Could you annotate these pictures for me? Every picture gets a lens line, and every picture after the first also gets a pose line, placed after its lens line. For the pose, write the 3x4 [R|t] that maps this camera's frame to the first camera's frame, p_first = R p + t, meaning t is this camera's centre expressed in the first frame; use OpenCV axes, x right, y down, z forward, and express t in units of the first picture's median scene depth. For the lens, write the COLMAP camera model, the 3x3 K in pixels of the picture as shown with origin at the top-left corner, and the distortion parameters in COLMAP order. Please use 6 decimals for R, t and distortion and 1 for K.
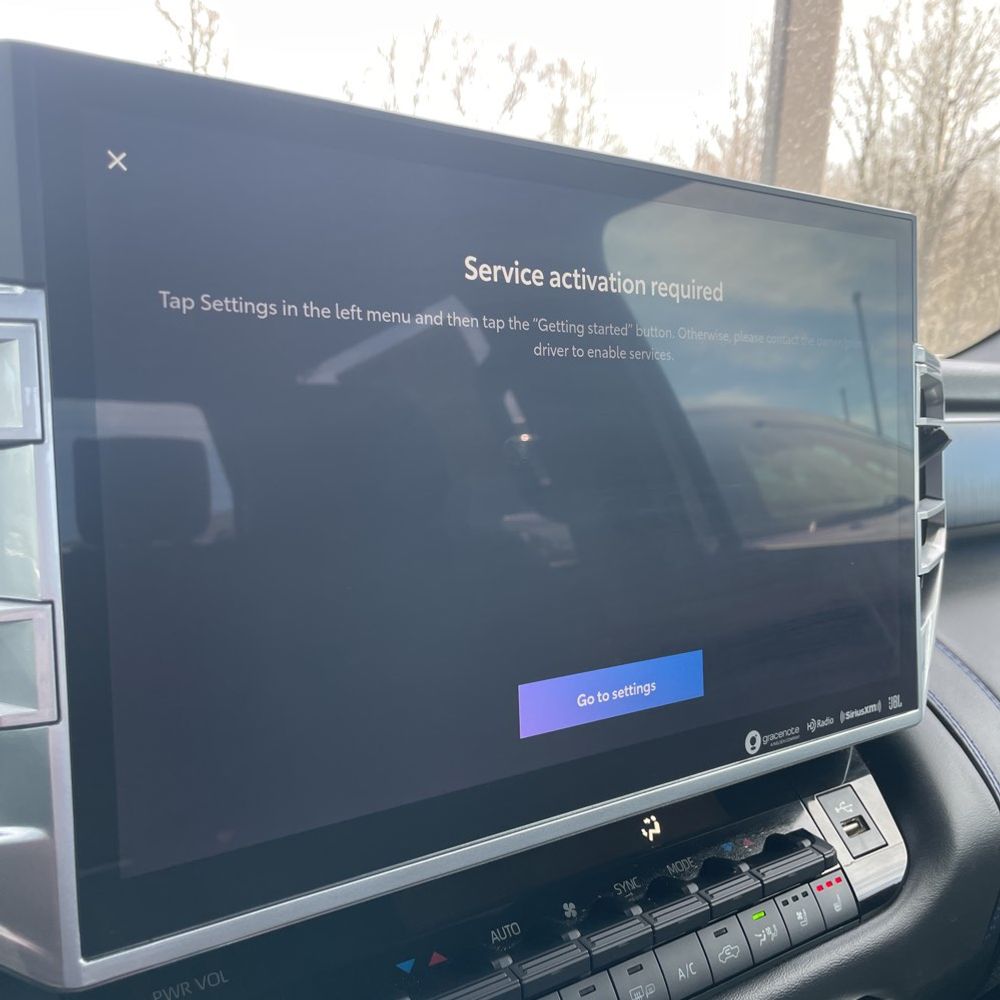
lens RADIAL K [[1011.3, 0, 502.4], [0, 1011.3, 502.2], [0, 0, 1]] dist [0.059575, 0.000000]
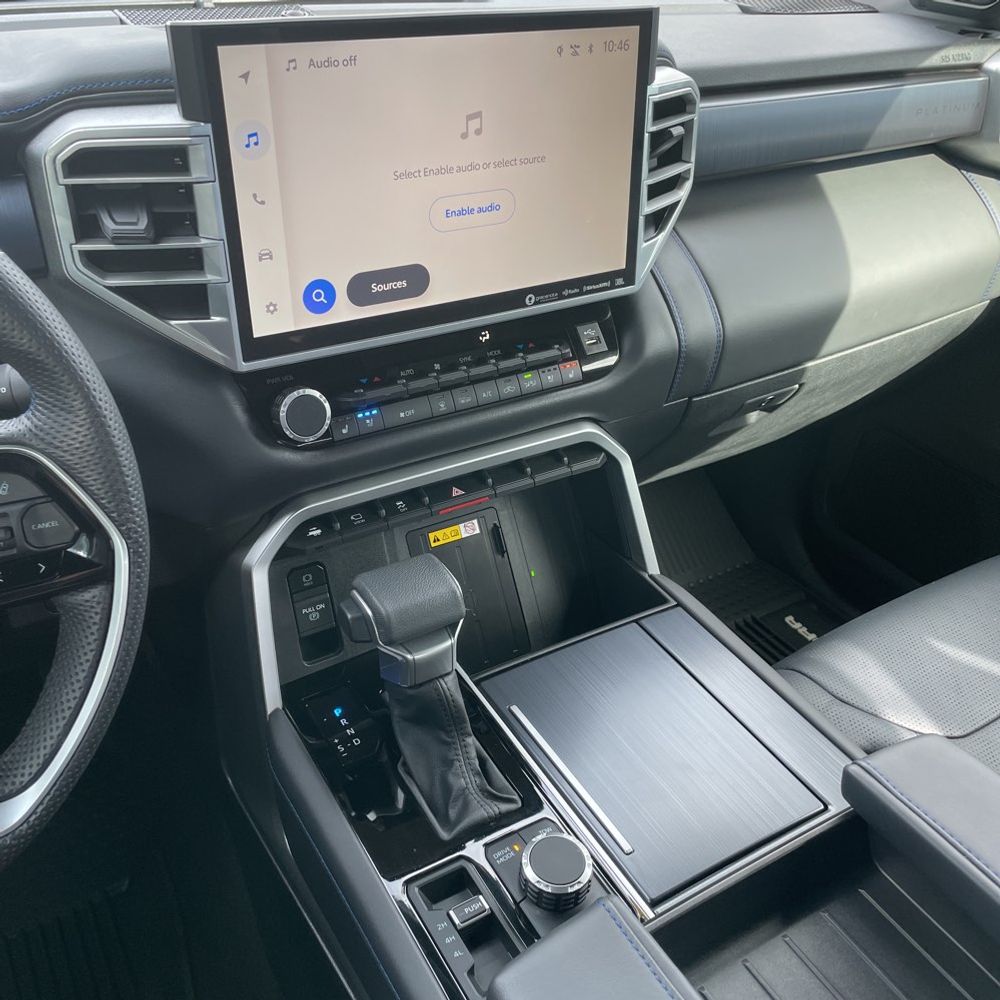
lens RADIAL K [[1011.3, 0, 498.1], [0, 1011.3, 501.8], [0, 0, 1]] dist [0.059575, 0.000000]
pose [[0.997010, 0.063204, -0.044451, 0.293048], [-0.036868, 0.894674, 0.445197, -0.322904], [0.067907, -0.442227, 0.894329, -1.072735]]
